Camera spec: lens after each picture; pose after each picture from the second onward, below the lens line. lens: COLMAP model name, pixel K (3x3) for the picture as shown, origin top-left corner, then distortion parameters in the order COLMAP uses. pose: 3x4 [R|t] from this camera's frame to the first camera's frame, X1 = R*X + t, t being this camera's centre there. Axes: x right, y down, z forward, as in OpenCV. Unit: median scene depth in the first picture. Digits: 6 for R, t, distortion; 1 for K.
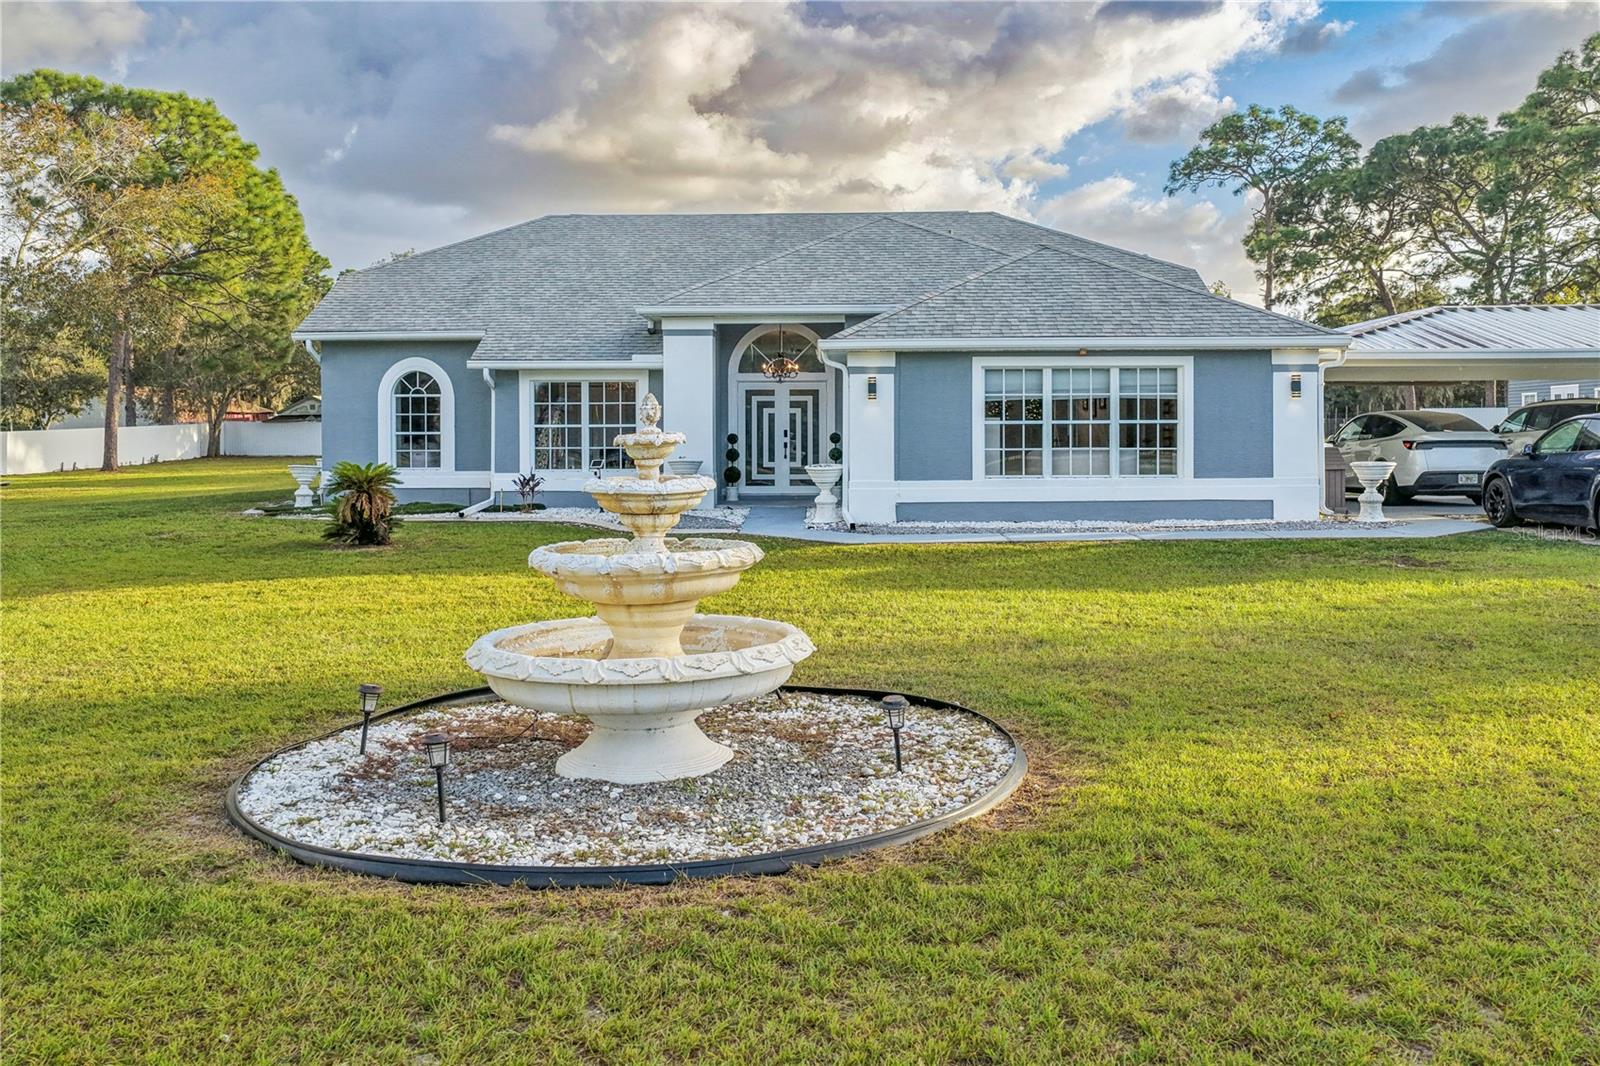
lens RADIAL K [[1289.1, 0, 800.8], [0, 1289.1, 533.0], [0, 0, 1]] dist [-0.003756, 0.019979]
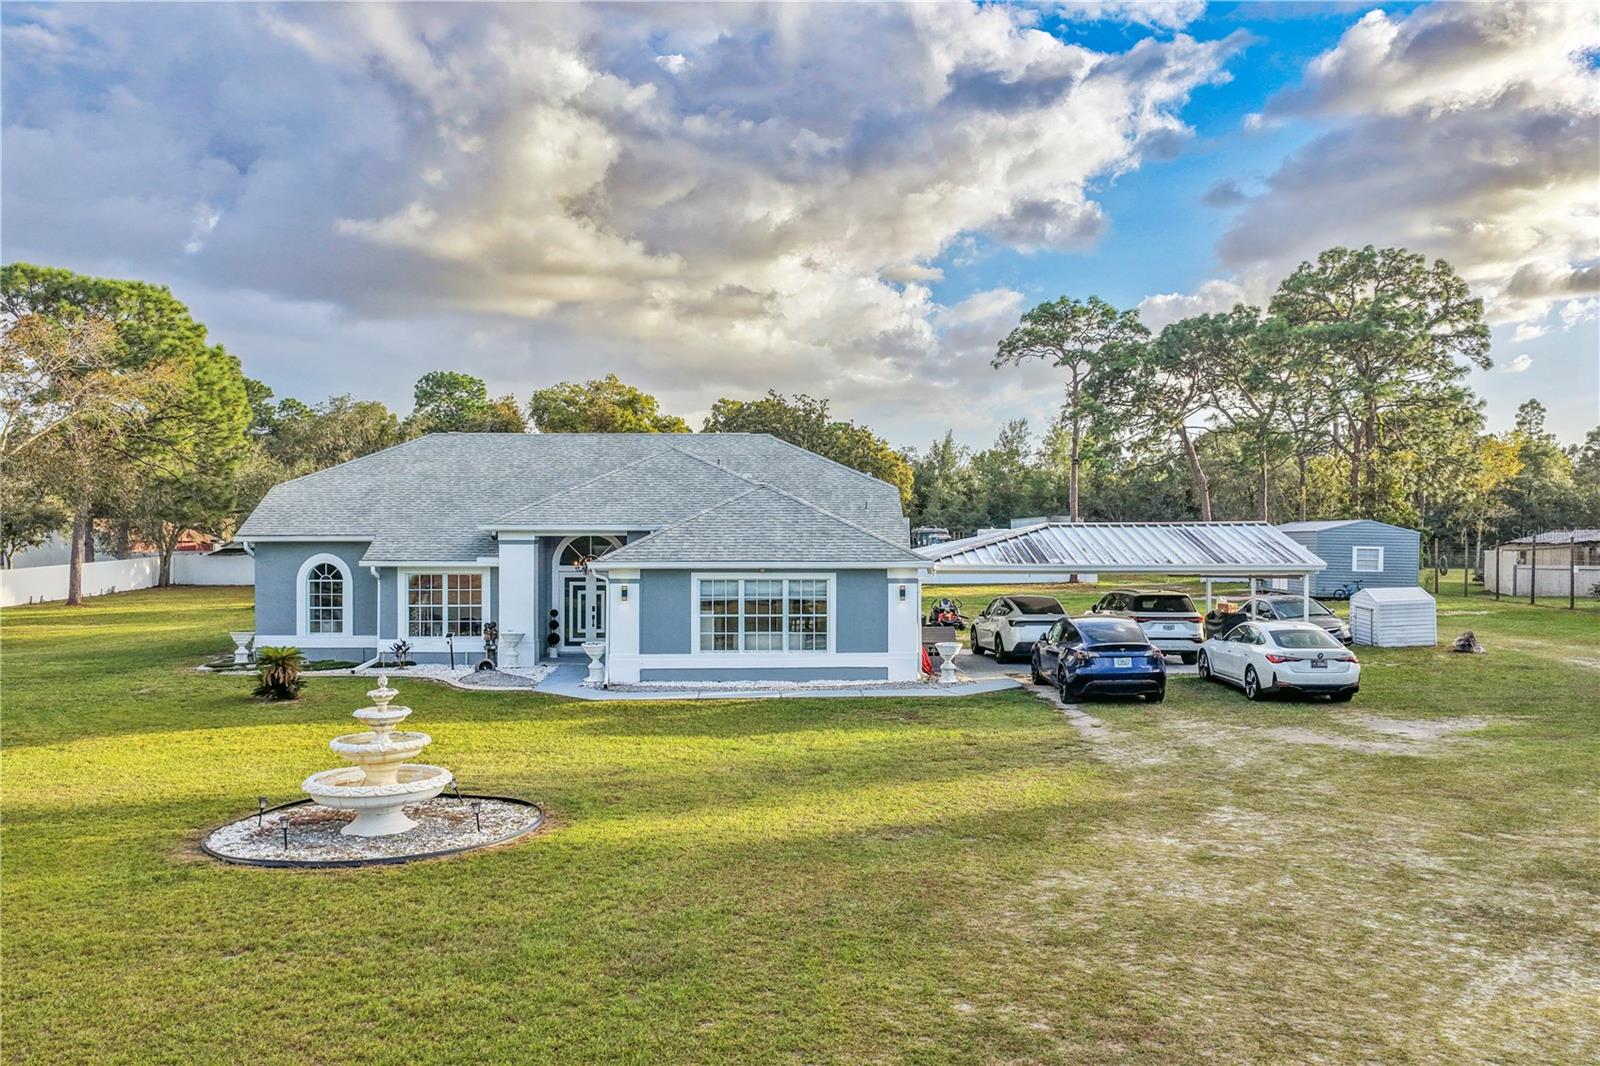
lens RADIAL K [[1289.1, 0, 817.9], [0, 1289.1, 610.8], [0, 0, 1]] dist [-0.003756, 0.019979]
pose [[0.998836, 0.002080, 0.048192, 0.178450], [-0.001363, 0.999888, -0.014911, -0.059363], [-0.048218, 0.014828, 0.998727, -0.444095]]
